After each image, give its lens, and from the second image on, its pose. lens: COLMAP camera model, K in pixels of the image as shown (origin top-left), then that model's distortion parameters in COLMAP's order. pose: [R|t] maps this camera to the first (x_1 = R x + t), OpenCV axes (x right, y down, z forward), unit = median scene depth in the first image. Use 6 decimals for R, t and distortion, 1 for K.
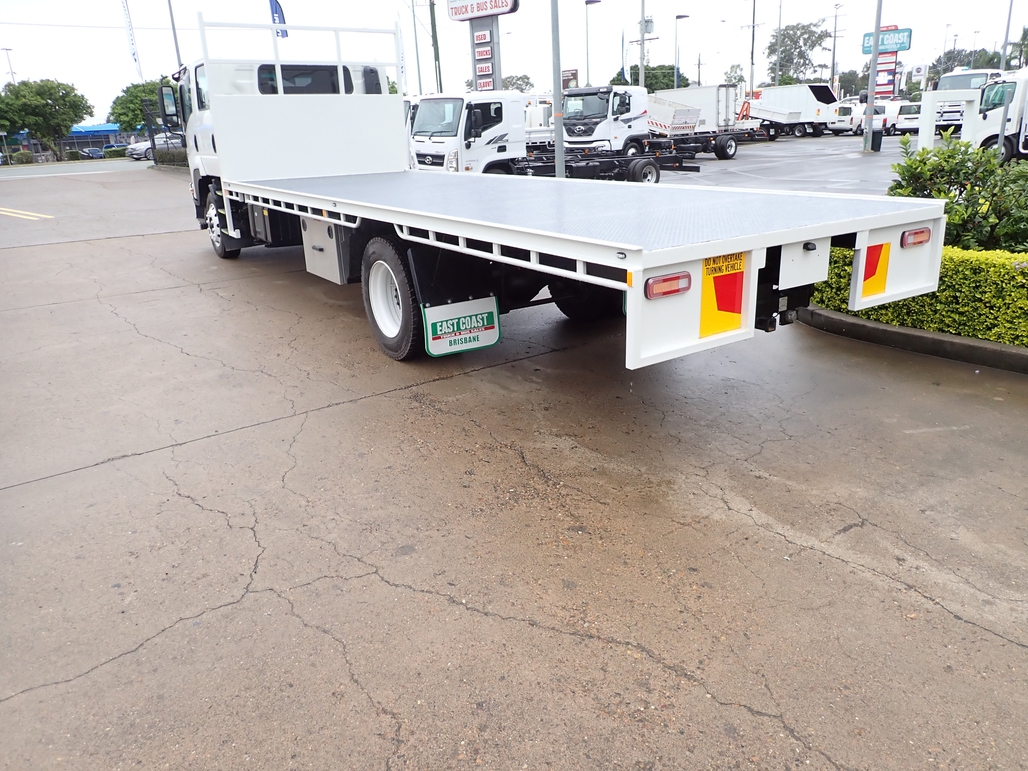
lens RADIAL K [[760.8, 0, 516.4], [0, 760.8, 380.8], [0, 0, 1]] dist [0.000652, -0.000401]
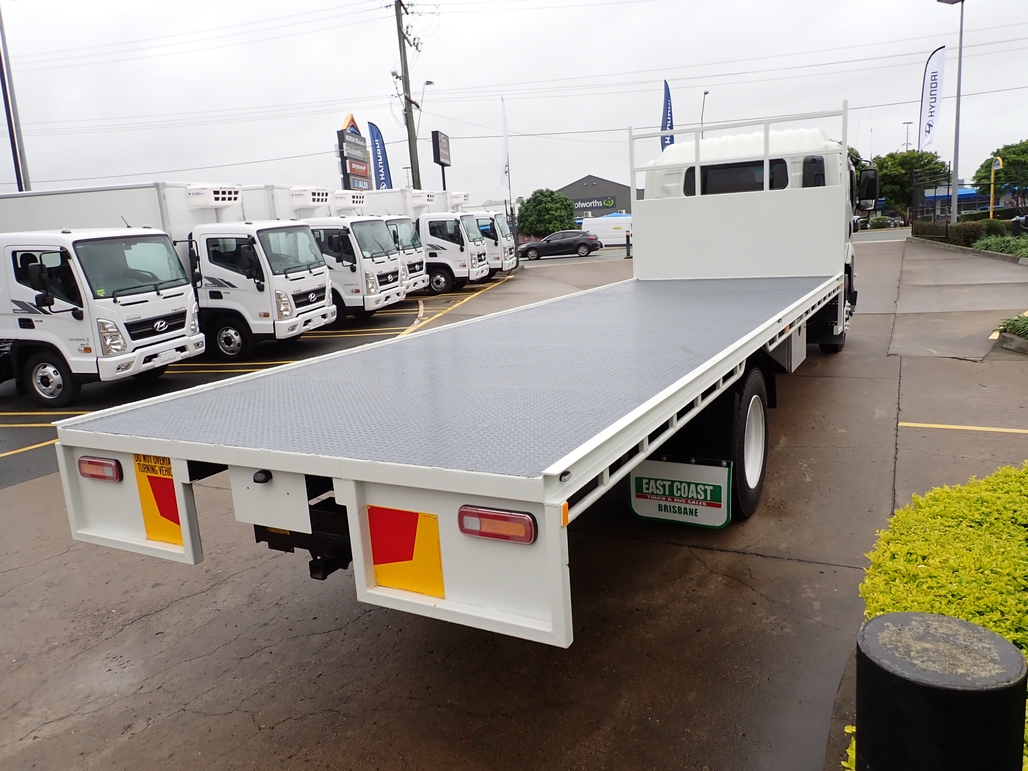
lens RADIAL K [[760.8, 0, 516.4], [0, 760.8, 380.8], [0, 0, 1]] dist [0.000652, -0.000401]
pose [[0.477387, 0.174558, -0.861180, 0.448111], [-0.235516, 0.969628, 0.065984, -0.149916], [0.846543, 0.171322, 0.503999, 0.339171]]
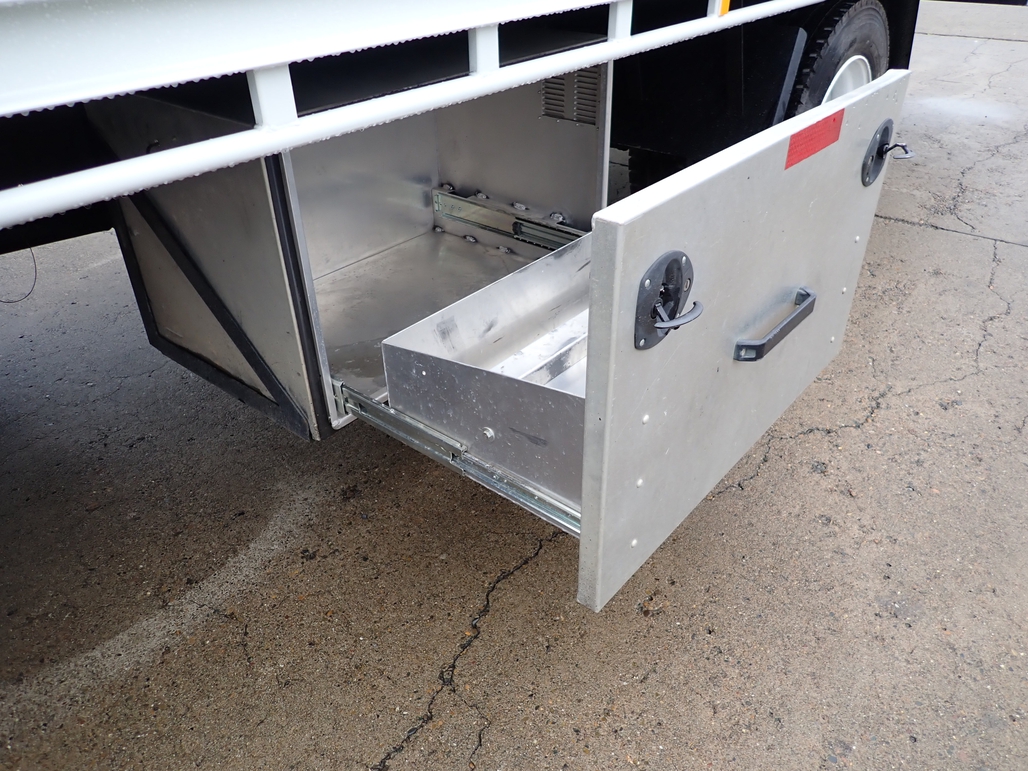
lens RADIAL K [[763.4, 0, 515.4], [0, 763.4, 377.2], [0, 0, 1]] dist [0.006351, -0.006903]
pose [[-0.293231, -0.486593, 0.822948, -0.344383], [0.321193, 0.760614, 0.564183, -0.196296], [-0.900472, 0.429761, -0.066746, 0.766269]]
